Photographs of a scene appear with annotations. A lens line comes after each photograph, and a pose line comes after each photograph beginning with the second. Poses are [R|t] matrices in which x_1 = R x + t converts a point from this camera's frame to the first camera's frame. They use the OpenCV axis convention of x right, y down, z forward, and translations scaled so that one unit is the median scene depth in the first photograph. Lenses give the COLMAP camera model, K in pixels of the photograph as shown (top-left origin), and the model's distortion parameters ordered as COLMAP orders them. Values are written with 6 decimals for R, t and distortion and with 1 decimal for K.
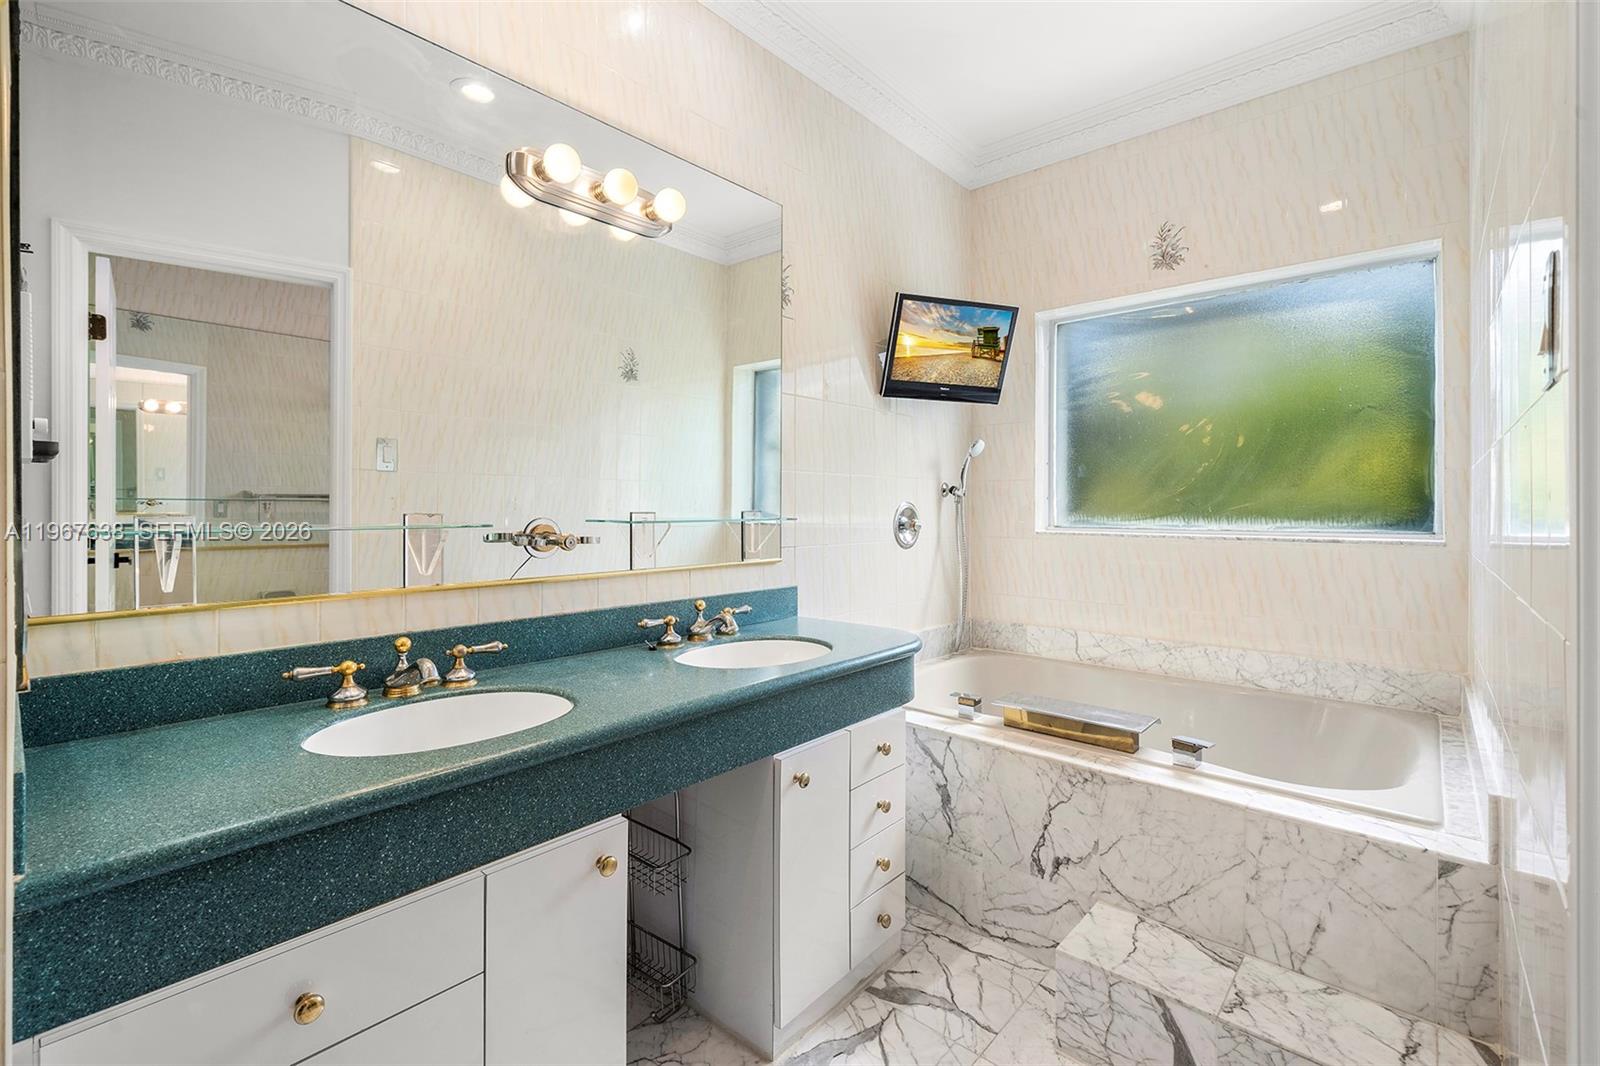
lens RADIAL K [[717.9, 0, 799.8], [0, 717.9, 501.1], [0, 0, 1]] dist [0.002537, 0.000476]
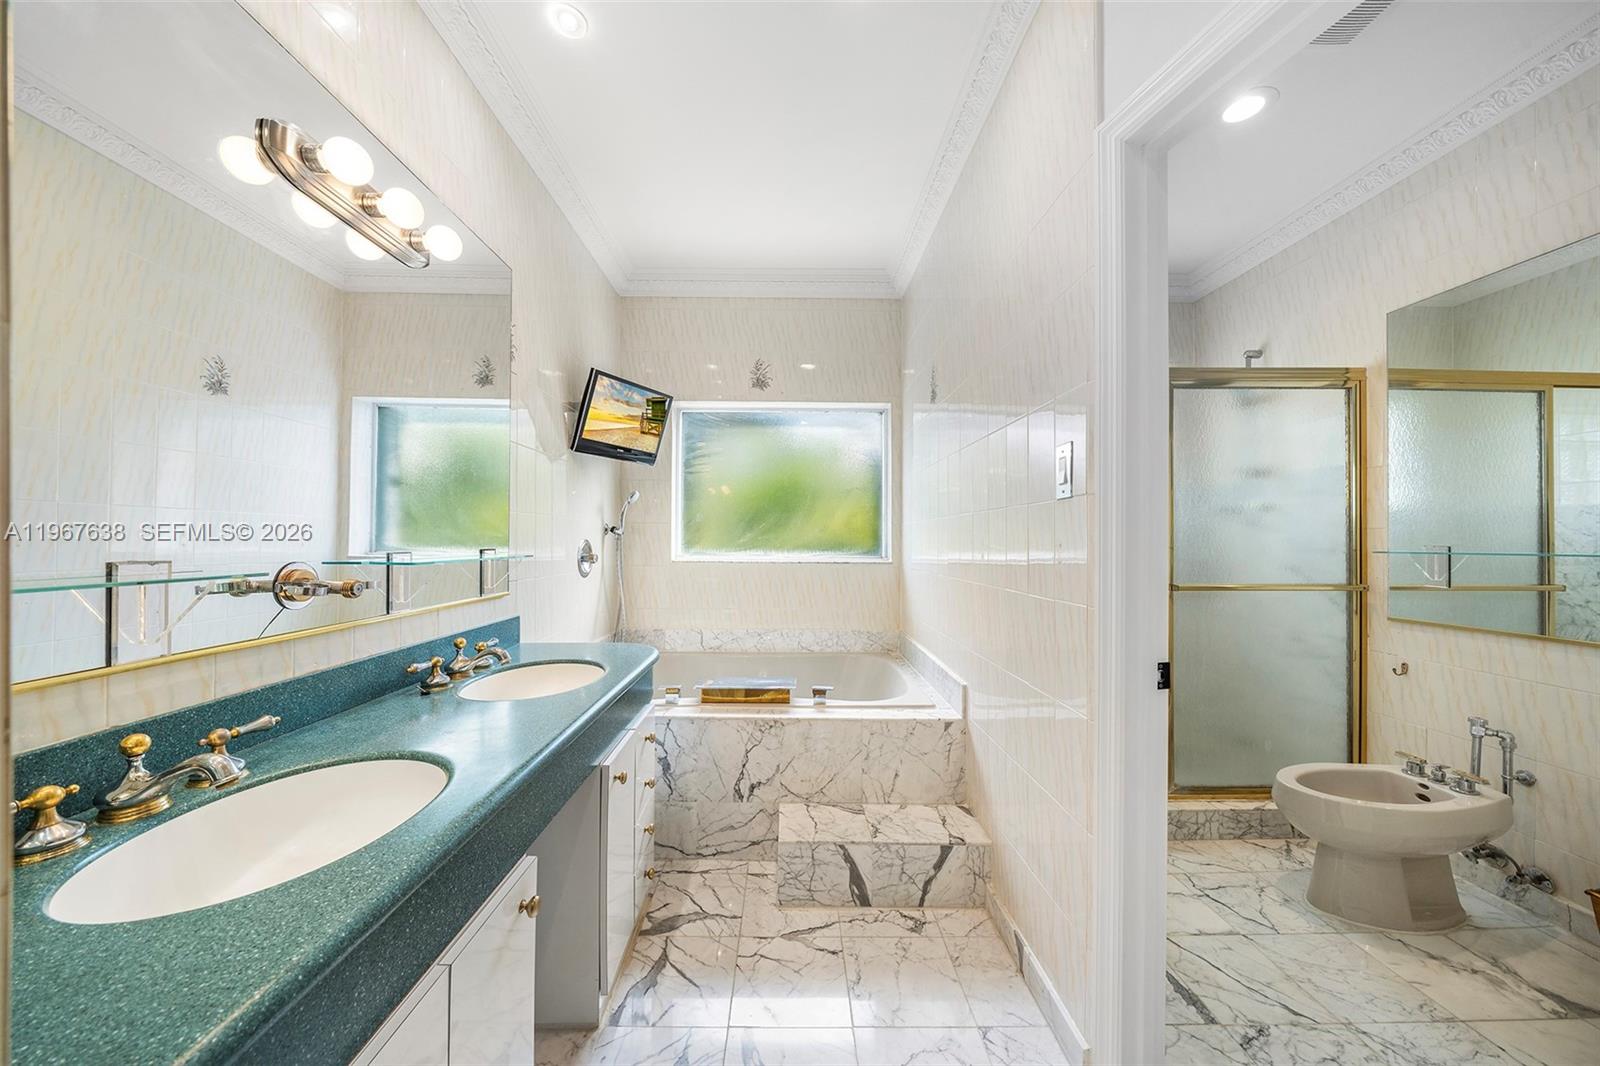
lens RADIAL K [[544.1, 0, 800.0], [0, 544.1, 533.0], [0, 0, 1]] dist [-0.001244, 0.000081]
pose [[0.740563, 0.011181, 0.671893, -0.324664], [-0.010559, 0.999932, -0.005001, -0.013033], [-0.671903, -0.003391, 0.740631, 0.112445]]
